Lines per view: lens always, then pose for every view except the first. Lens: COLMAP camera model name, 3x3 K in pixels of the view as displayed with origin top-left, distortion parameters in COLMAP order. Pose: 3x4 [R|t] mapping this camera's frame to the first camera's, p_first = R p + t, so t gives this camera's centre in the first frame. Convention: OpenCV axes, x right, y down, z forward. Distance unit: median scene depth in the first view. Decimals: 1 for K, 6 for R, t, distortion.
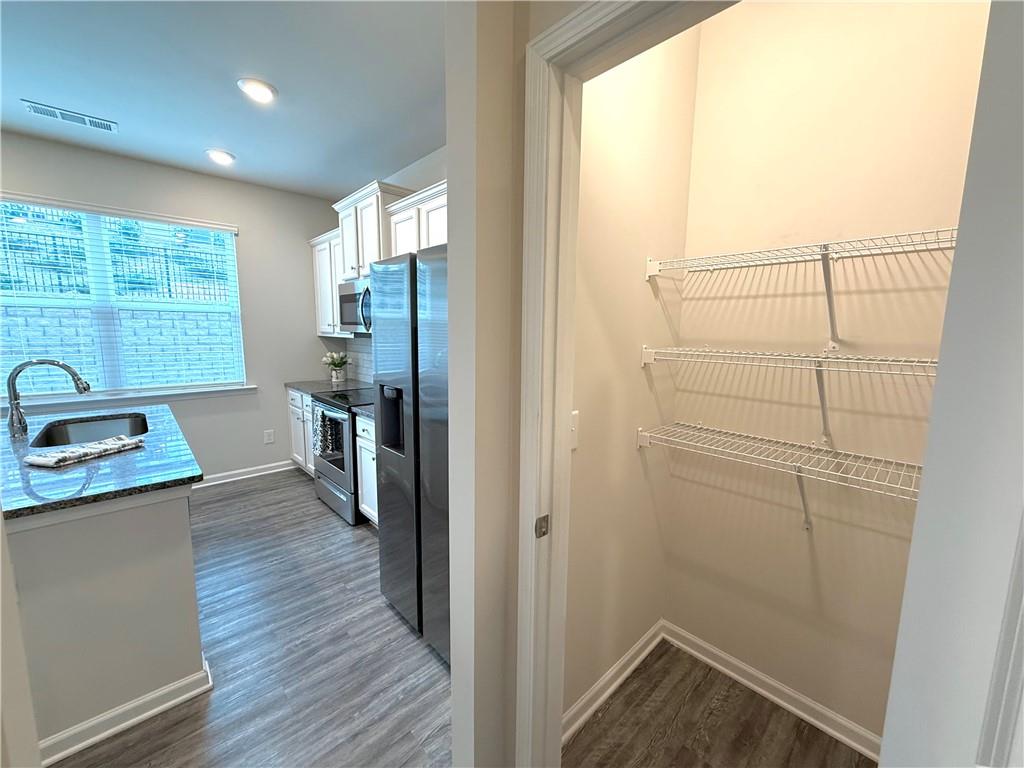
lens RADIAL K [[407.7, 0, 512.3], [0, 407.7, 383.1], [0, 0, 1]] dist [-0.000866, 0.000142]
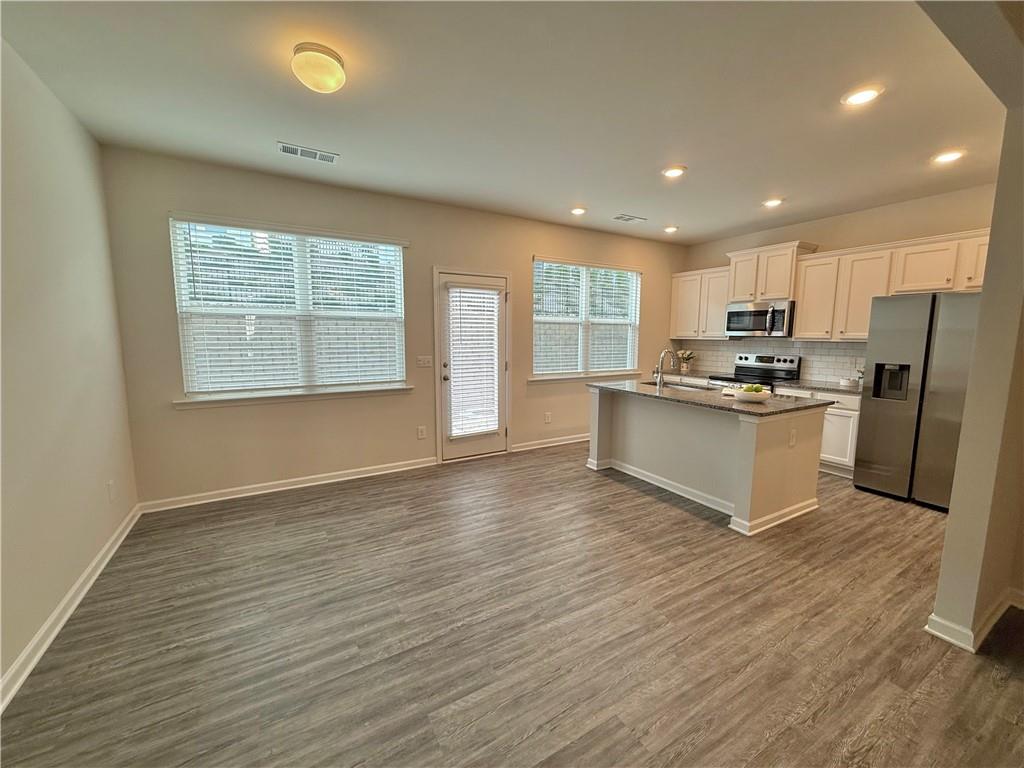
lens RADIAL K [[407.7, 0, 512.3], [0, 407.7, 383.1], [0, 0, 1]] dist [-0.000866, 0.000142]
pose [[0.977870, 0.020155, -0.208240, -1.233377], [-0.022021, 0.999735, -0.006645, 0.108886], [0.208051, 0.011083, 0.978055, -0.905132]]
